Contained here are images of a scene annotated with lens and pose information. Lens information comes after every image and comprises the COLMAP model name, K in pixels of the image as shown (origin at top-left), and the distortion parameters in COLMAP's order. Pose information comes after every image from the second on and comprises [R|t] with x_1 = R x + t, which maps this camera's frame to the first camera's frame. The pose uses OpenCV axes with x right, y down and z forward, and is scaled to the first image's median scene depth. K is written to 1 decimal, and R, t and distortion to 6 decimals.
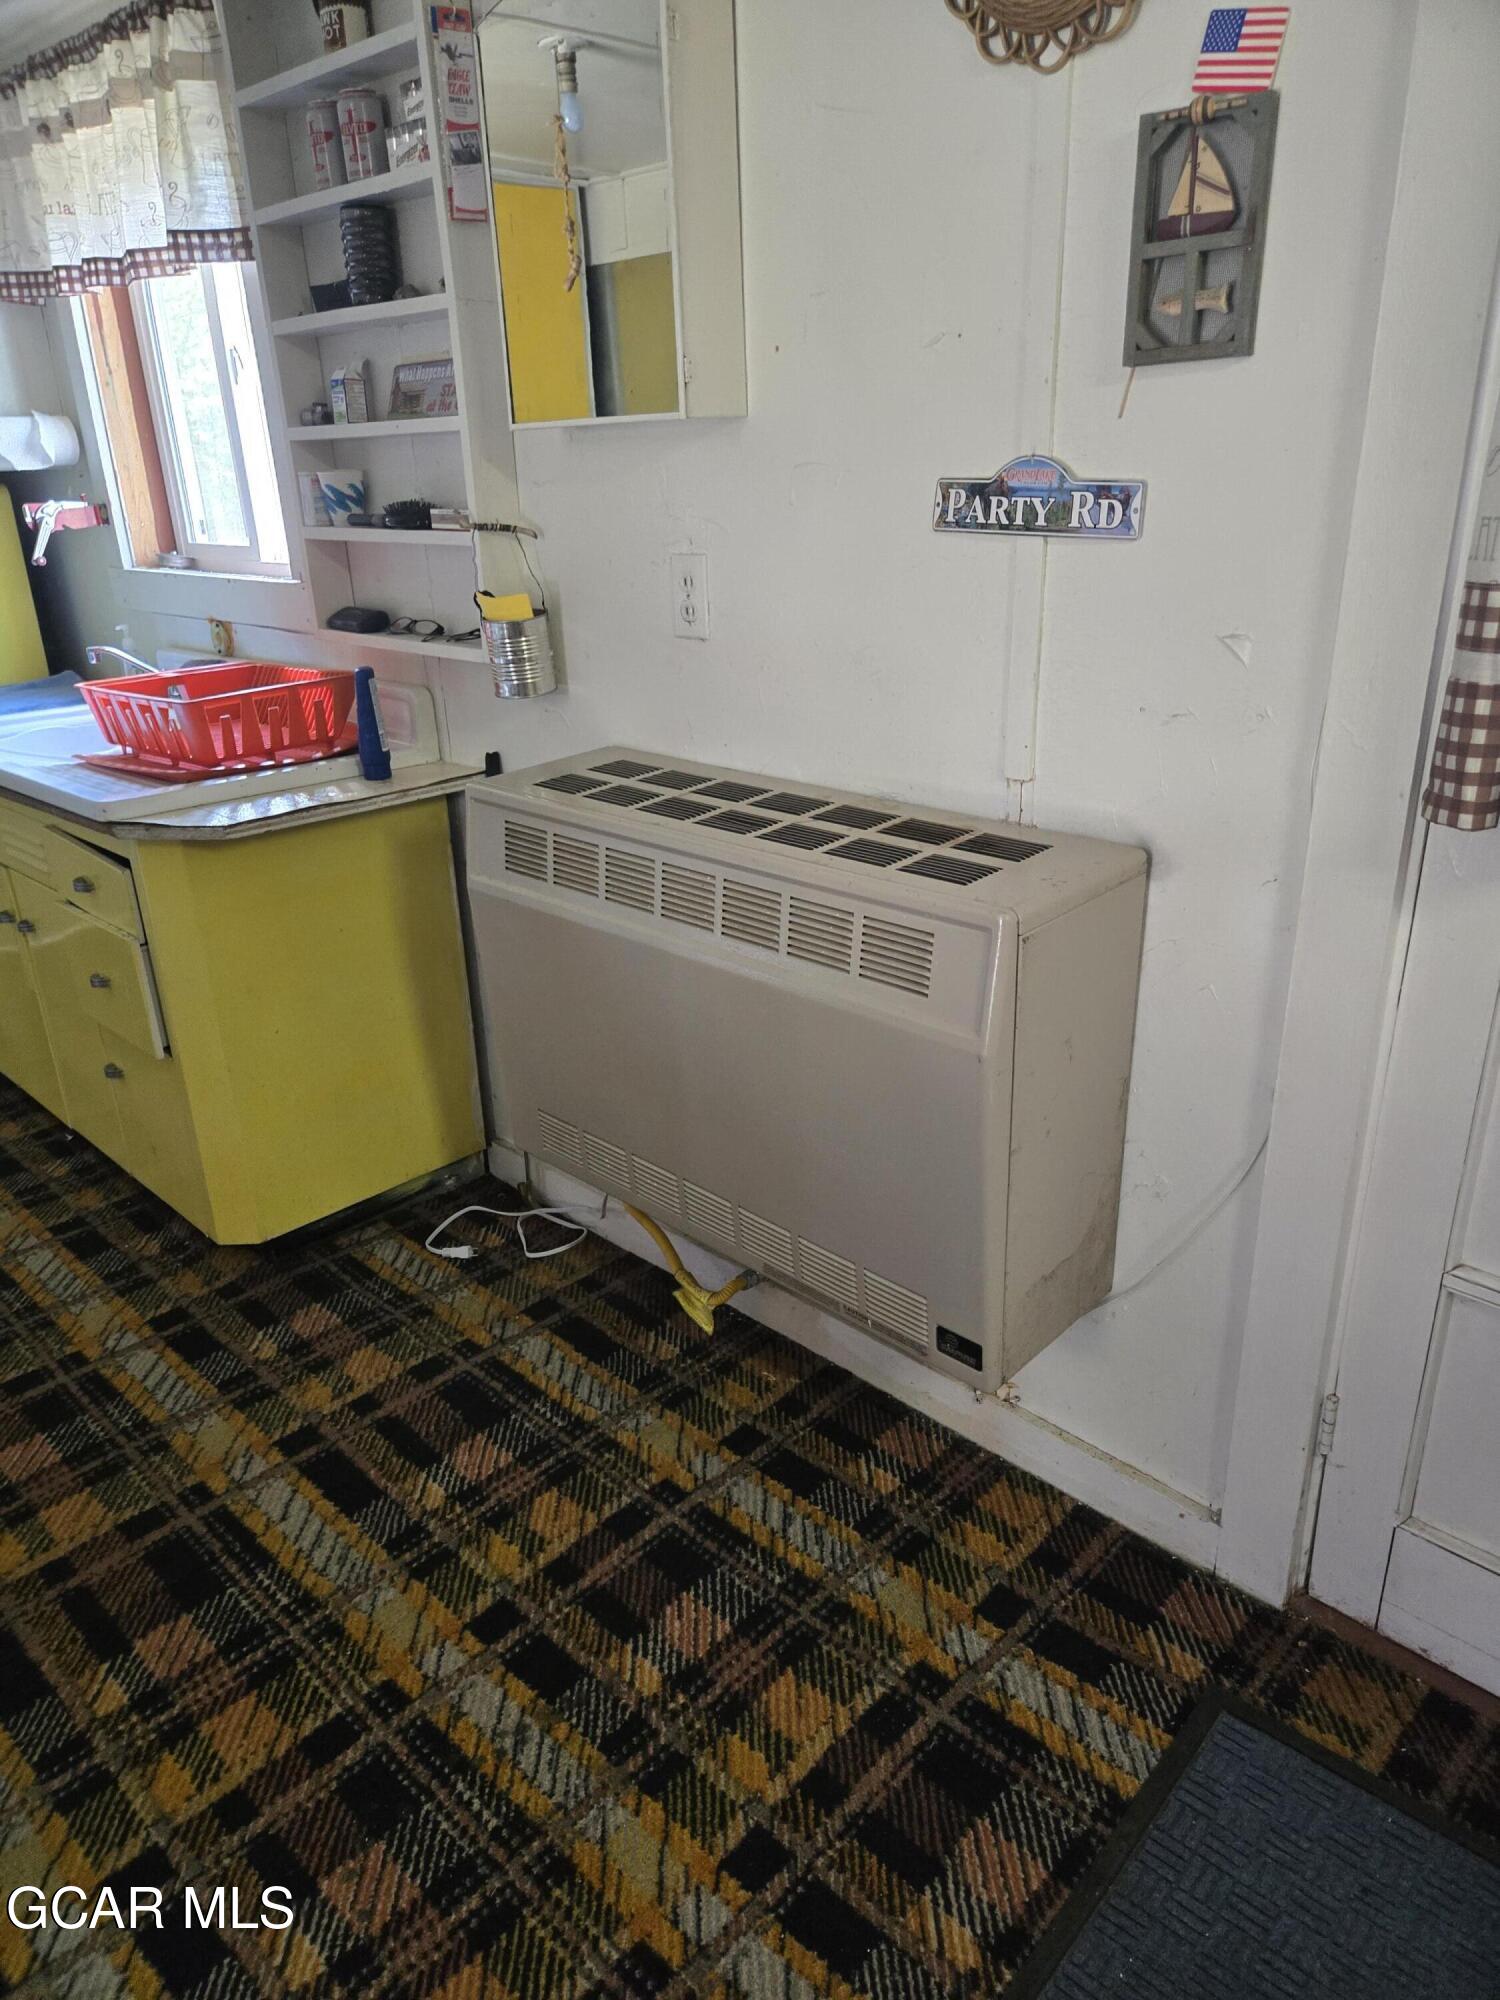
lens RADIAL K [[1342.7, 0, 766.8], [0, 1342.7, 1020.5], [0, 0, 1]] dist [0.050054, -0.048746]
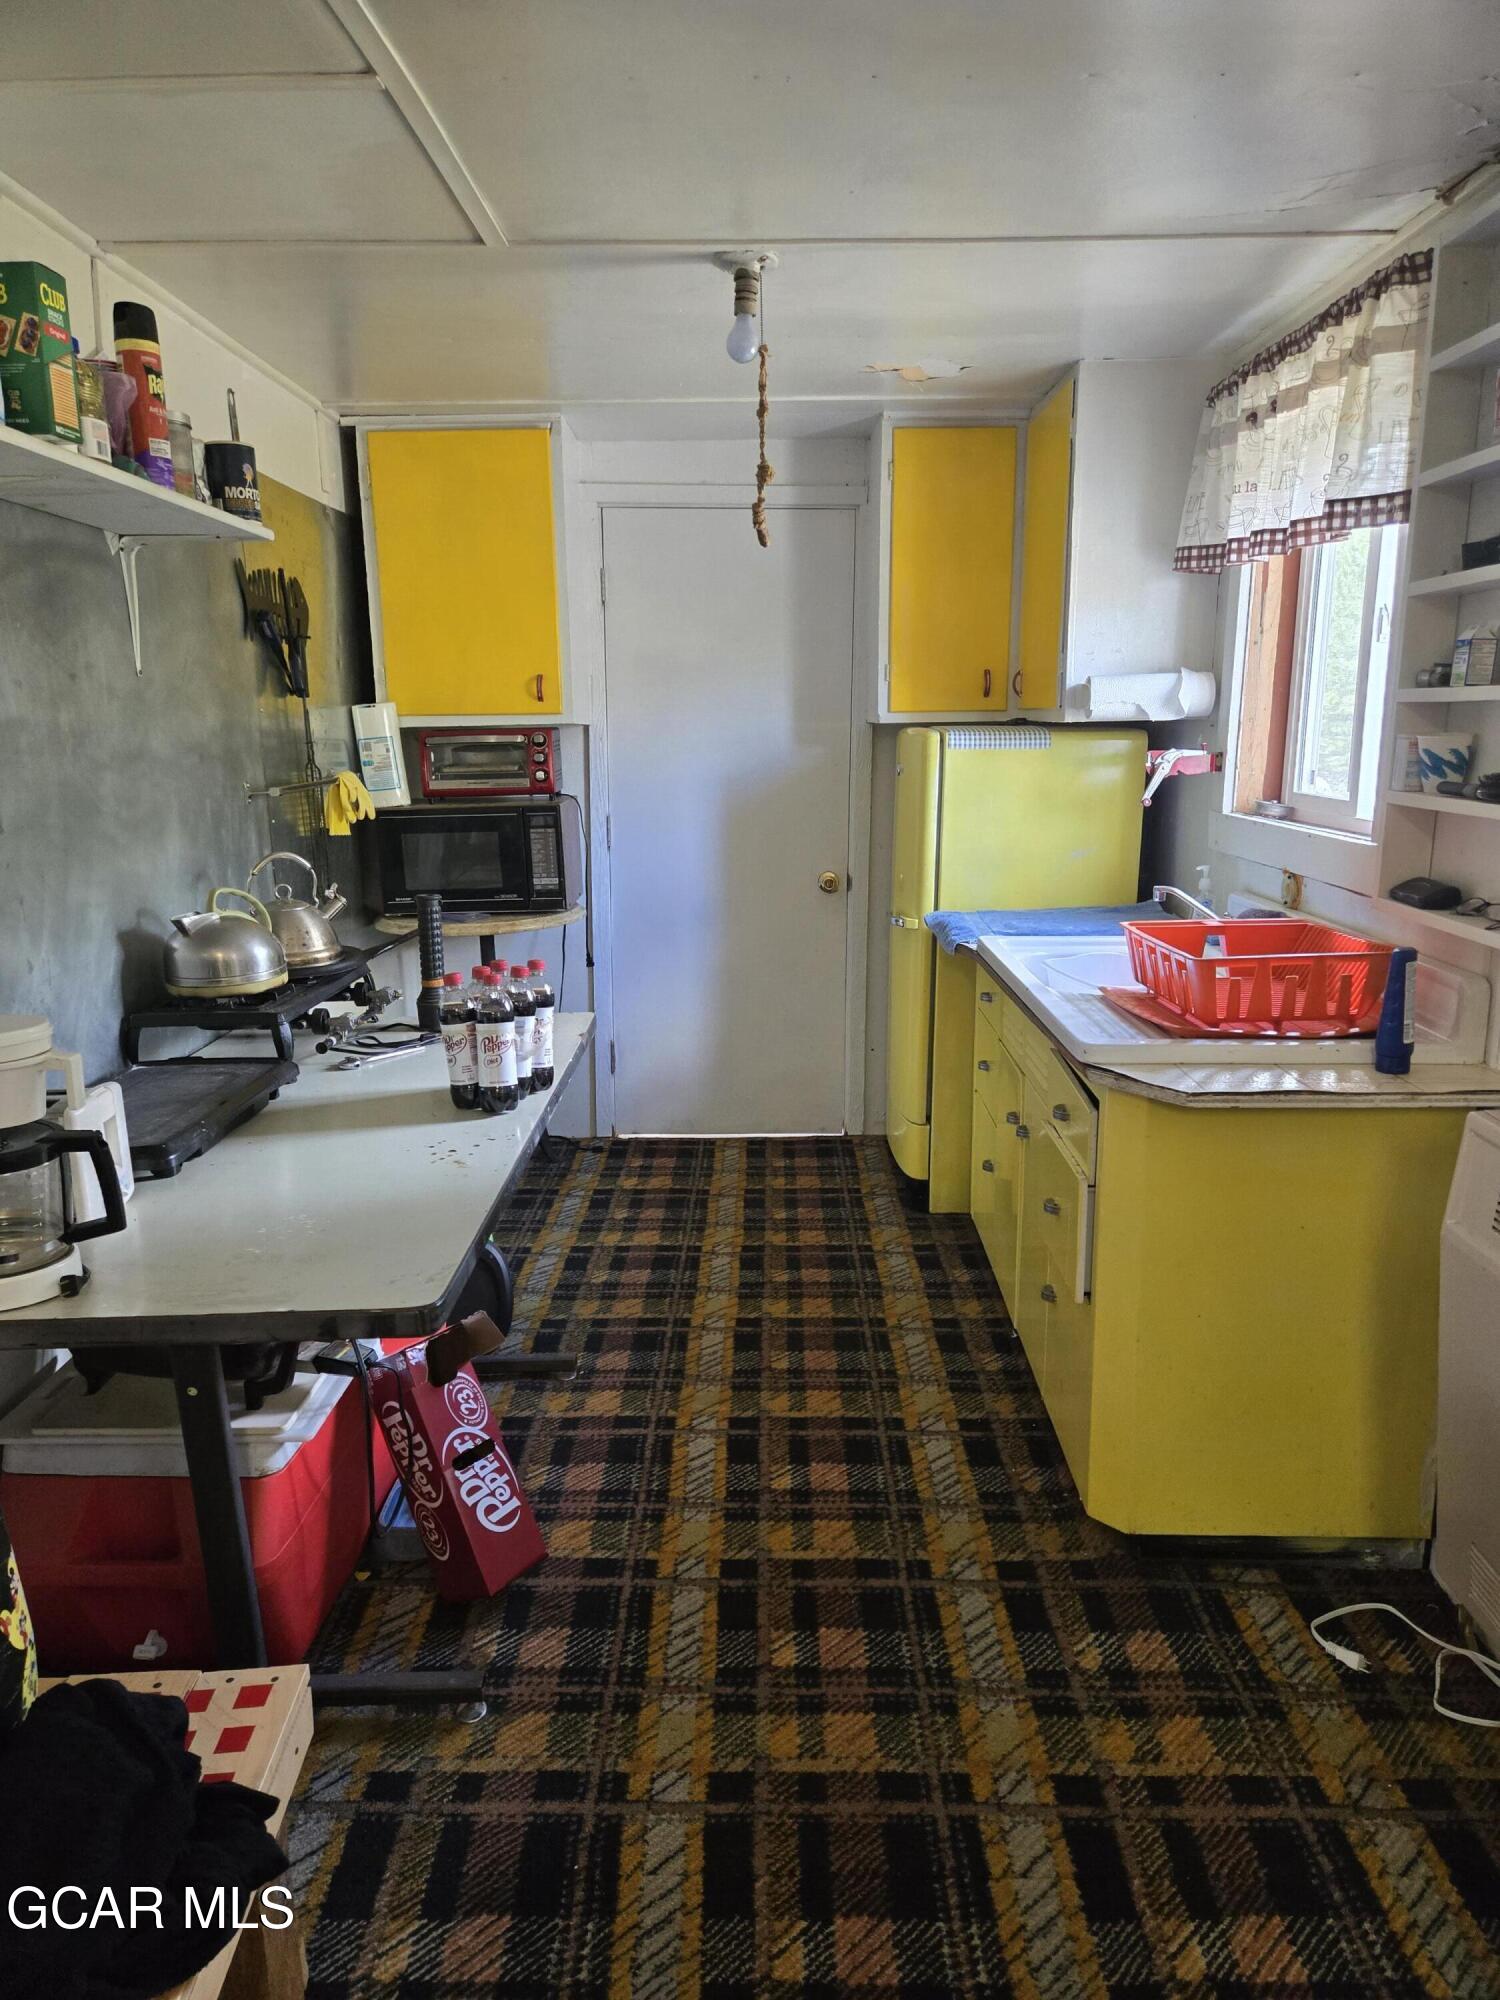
lens RADIAL K [[1342.7, 0, 779.9], [0, 1342.7, 989.2], [0, 0, 1]] dist [0.050054, -0.048746]
pose [[0.686544, 0.175462, -0.705600, 0.043697], [-0.295496, 0.954020, -0.050278, -0.071530], [0.664334, 0.243020, 0.706825, 0.119615]]
